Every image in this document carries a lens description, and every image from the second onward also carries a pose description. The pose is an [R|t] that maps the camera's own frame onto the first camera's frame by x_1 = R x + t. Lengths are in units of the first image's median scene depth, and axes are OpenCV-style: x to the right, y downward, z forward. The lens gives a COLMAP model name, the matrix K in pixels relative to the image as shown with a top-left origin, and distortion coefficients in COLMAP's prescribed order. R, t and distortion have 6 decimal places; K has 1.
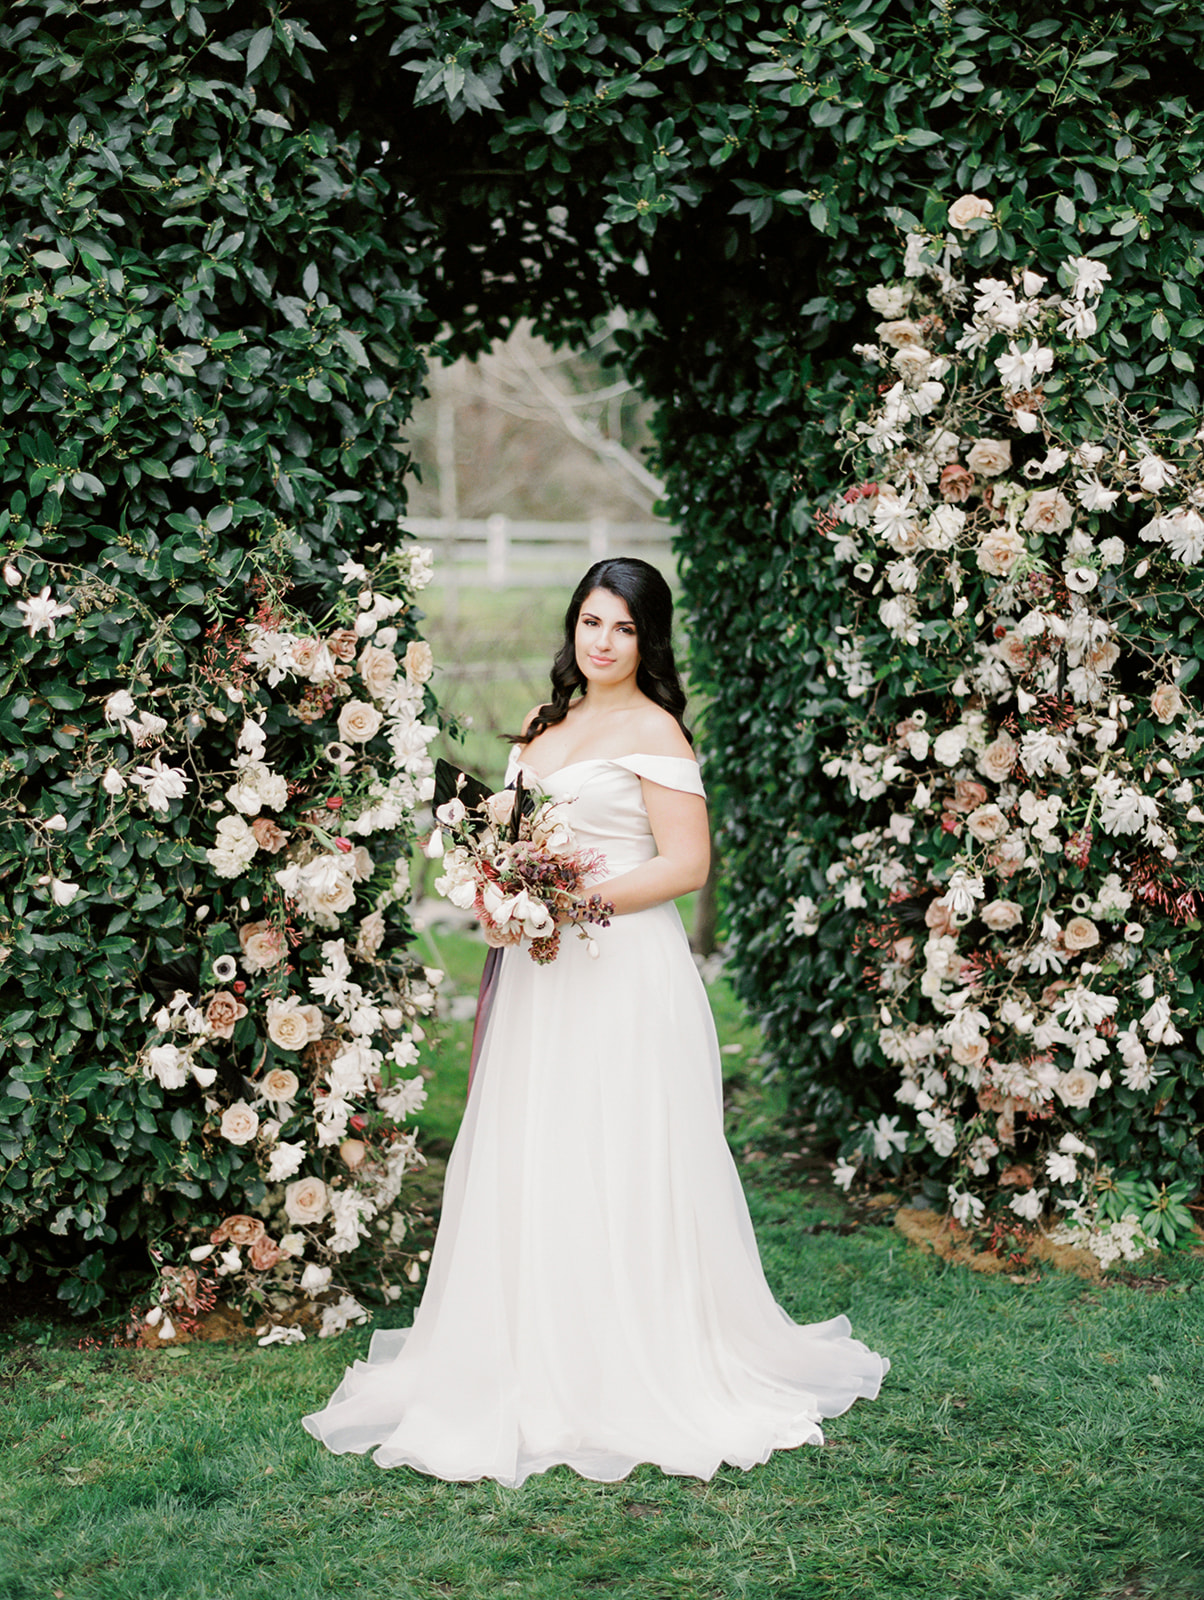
lens RADIAL K [[2475.1, 0, 608.2], [0, 2475.1, 833.3], [0, 0, 1]] dist [-0.002087, 0.052067]
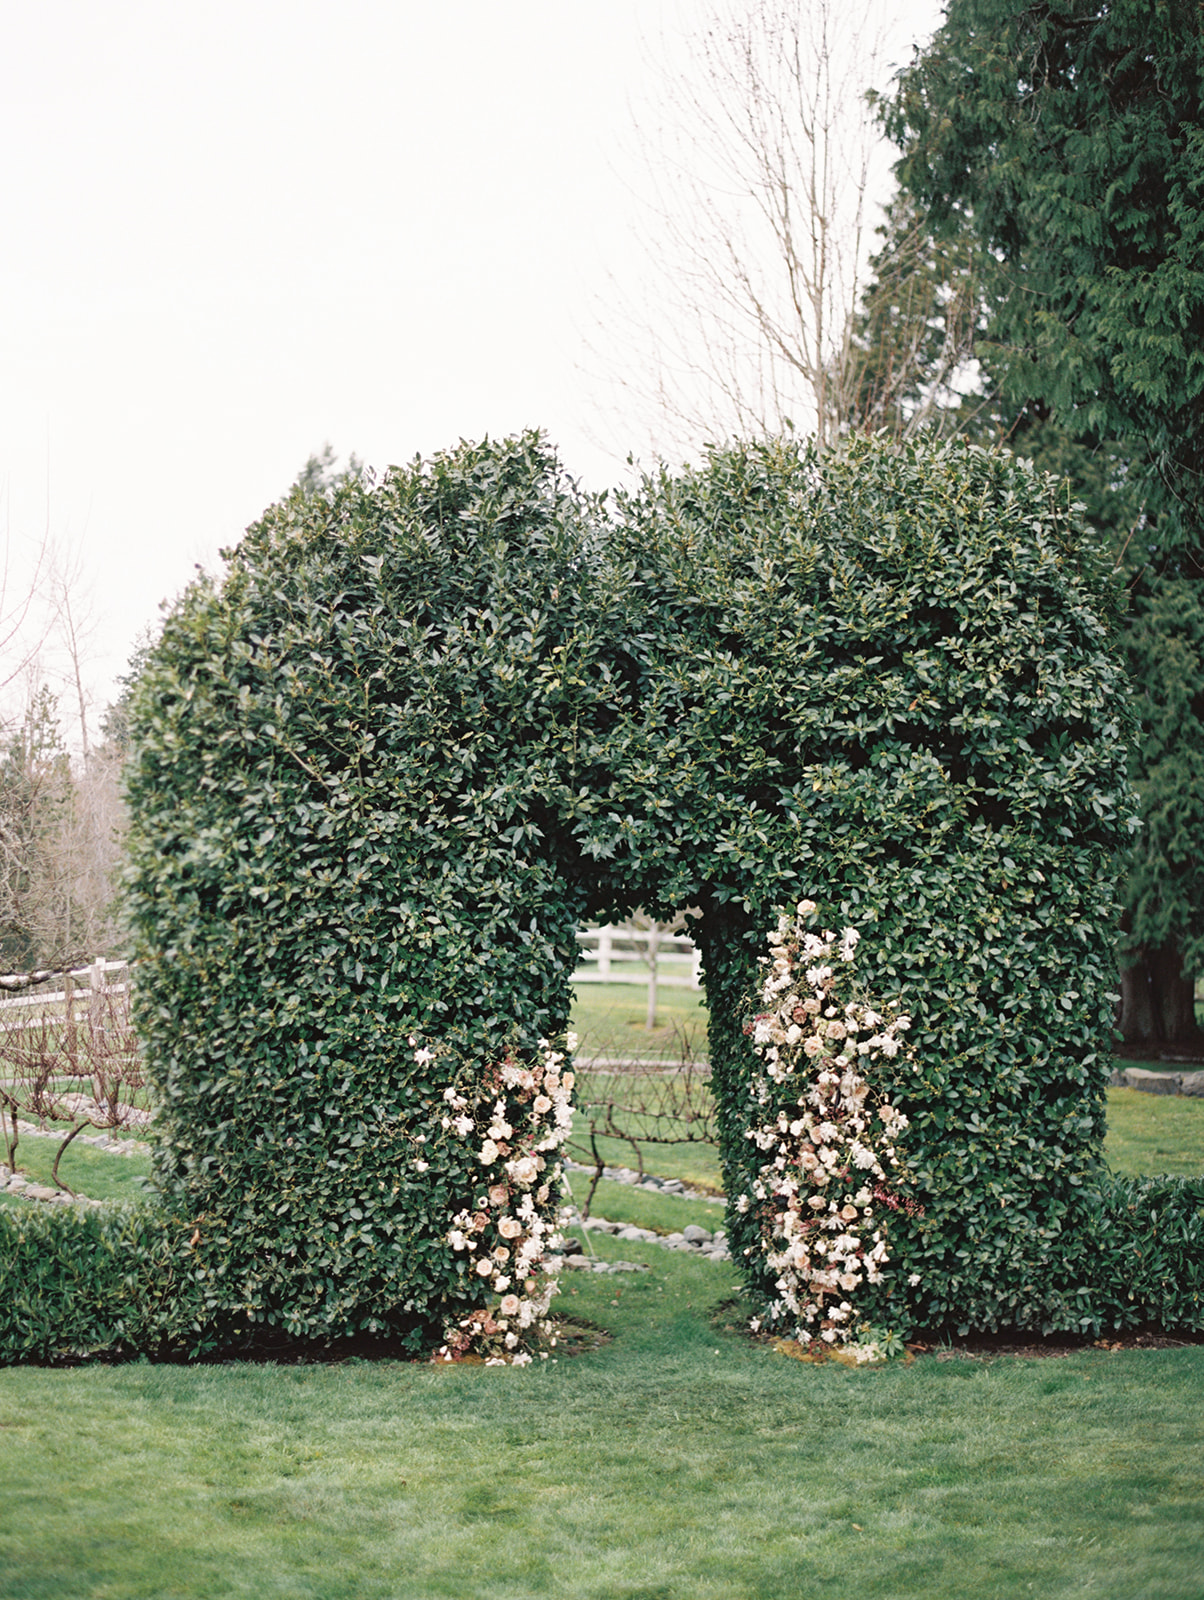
lens RADIAL K [[2495.8, 0, 554.6], [0, 2495.8, 802.1], [0, 0, 1]] dist [-0.123800, -0.002221]
pose [[0.992849, 0.037863, -0.113216, 0.174680], [-0.056124, 0.985071, -0.162742, 0.059231], [0.105363, 0.167932, 0.980152, -1.430000]]
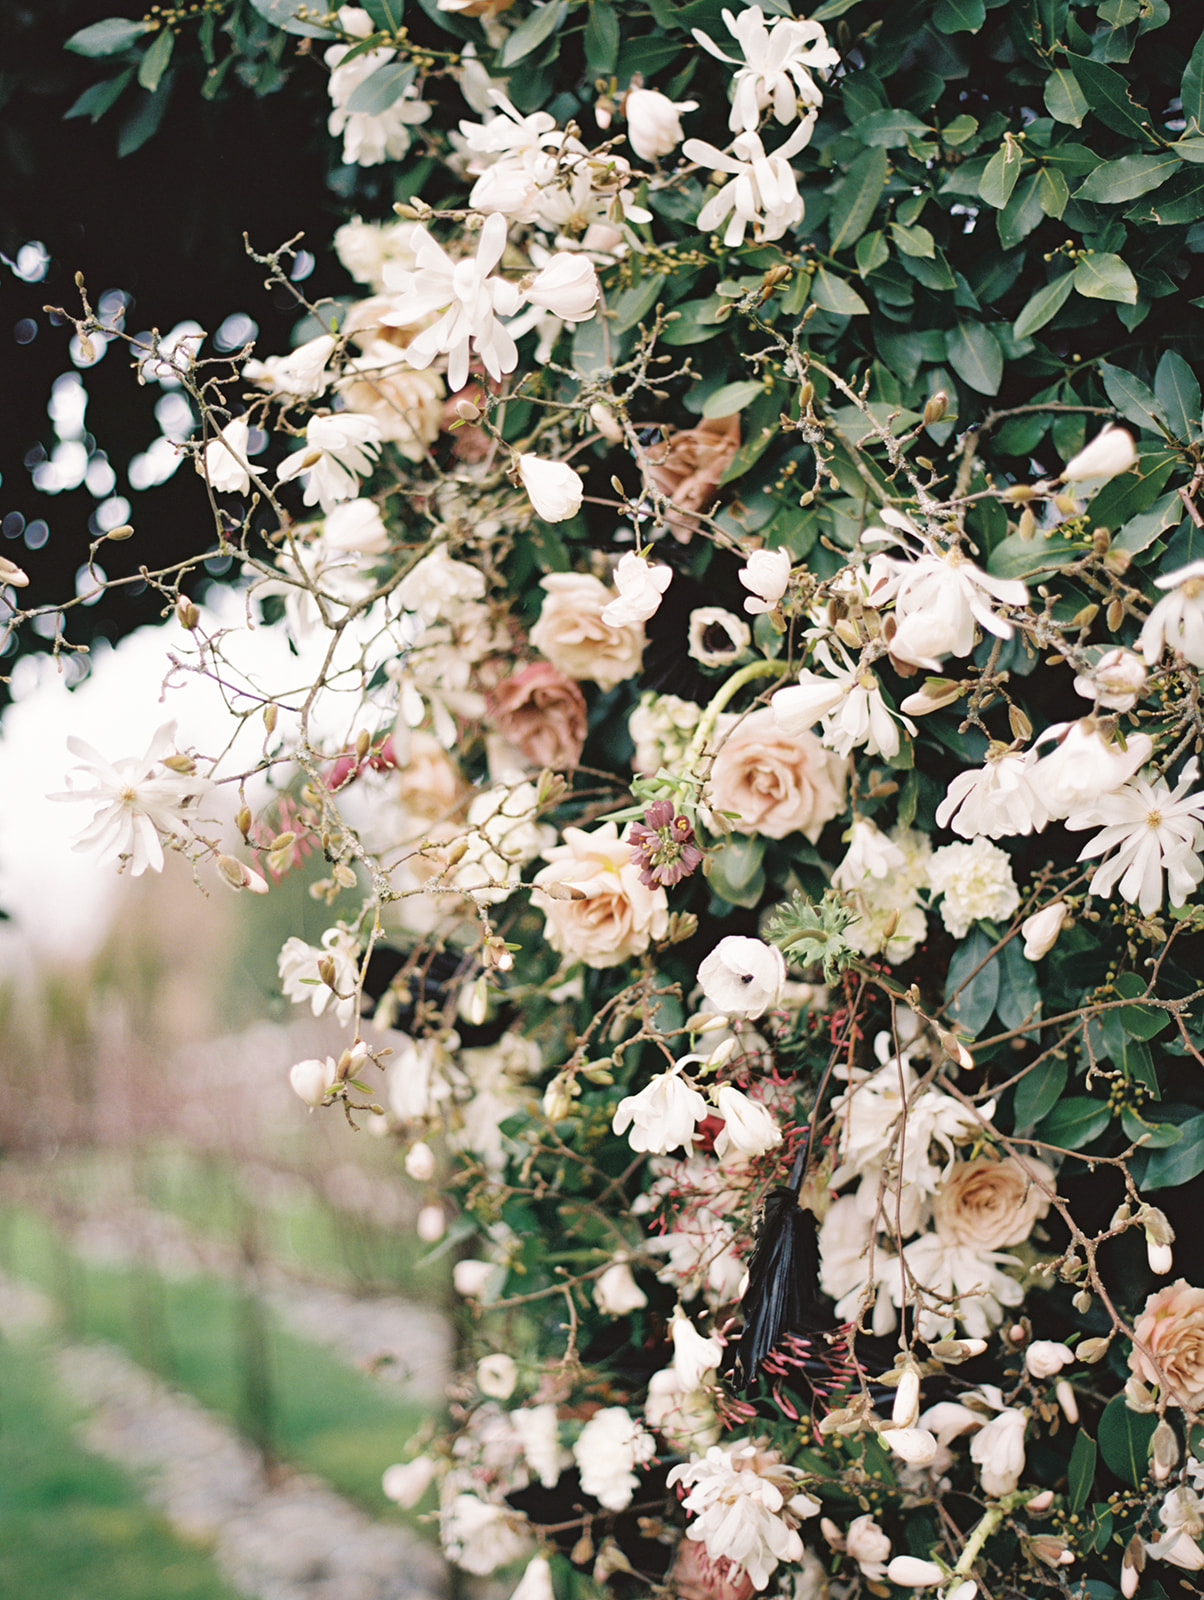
lens RADIAL K [[2611.2, 0, 602.0], [0, 2611.2, 800.0], [0, 0, 1]] dist [-0.146852, -0.021509]
pose [[0.954497, -0.055693, -0.292973, 0.264099], [0.000788, 0.982875, -0.184274, -0.062577], [0.298218, 0.175659, 0.938195, 0.675522]]
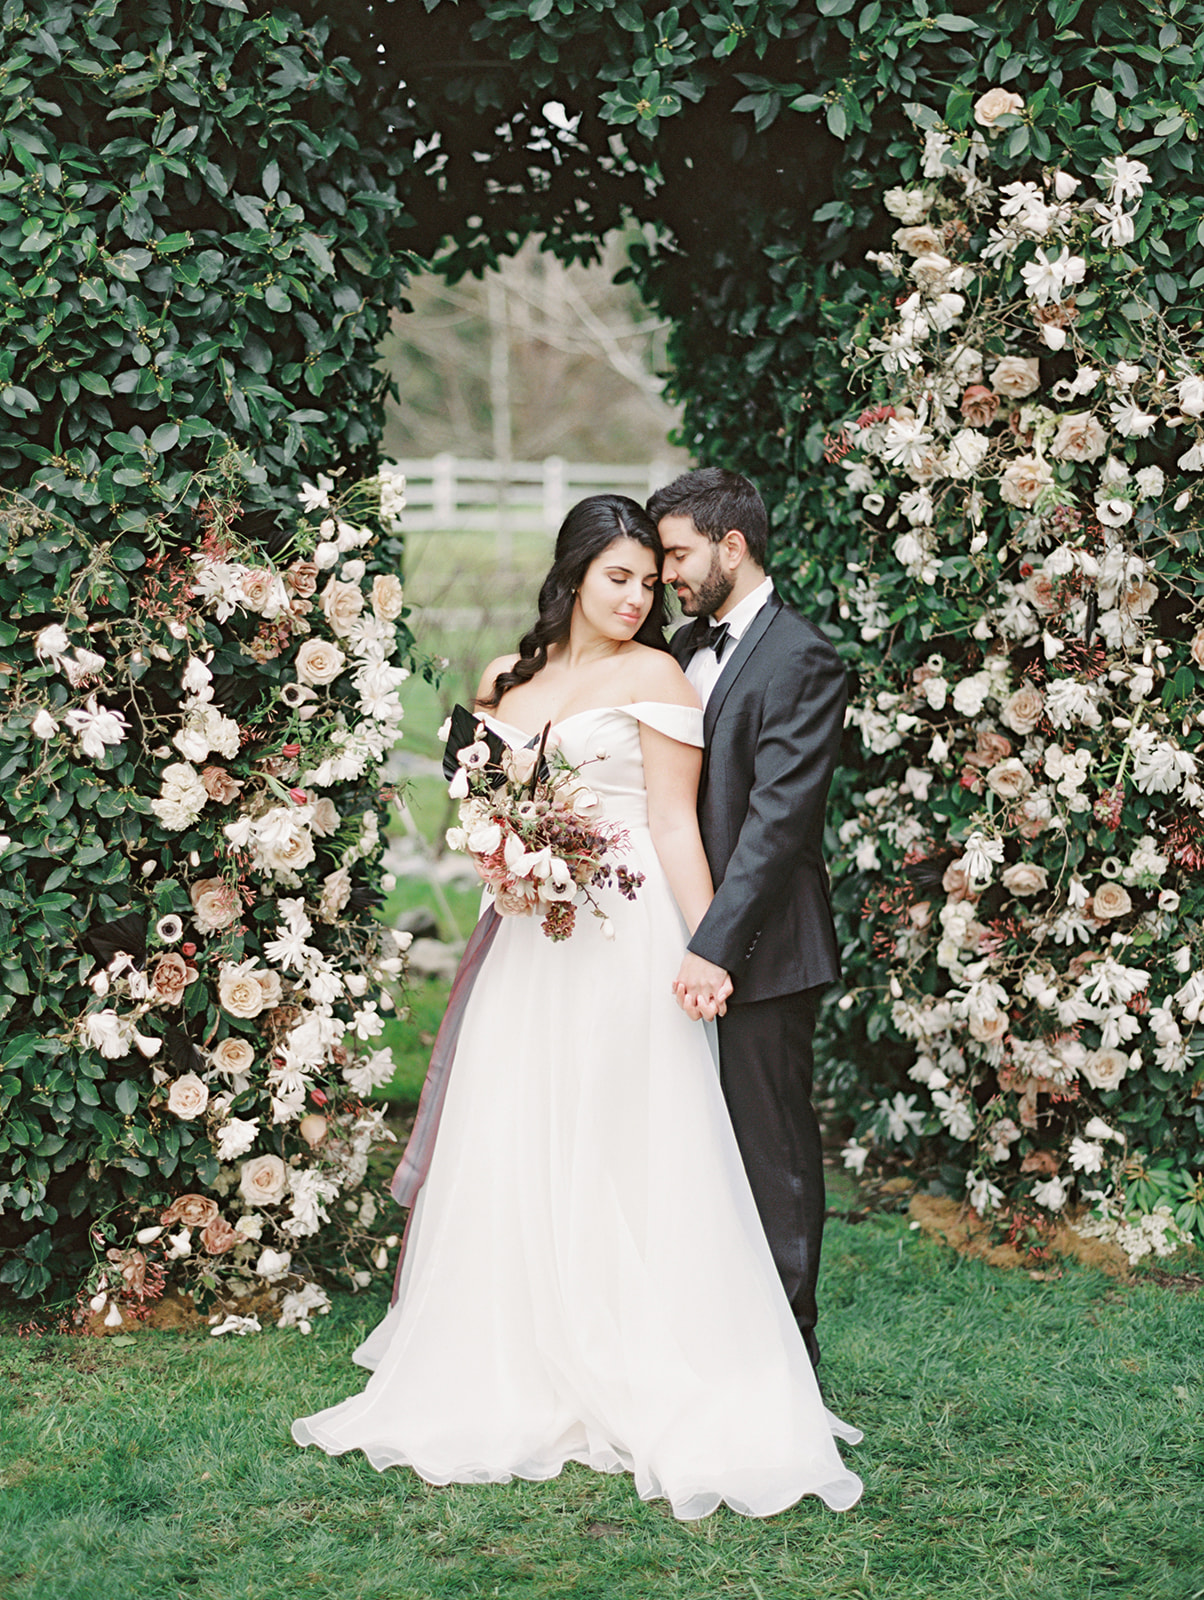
lens RADIAL K [[2529.8, 0, 598.5], [0, 2529.8, 837.1], [0, 0, 1]] dist [0.024861, -0.156853]
pose [[0.999541, 0.010343, -0.028478, 0.029267], [-0.009753, 0.999736, 0.020781, -0.000629], [0.028685, -0.020494, 0.999378, 0.061729]]
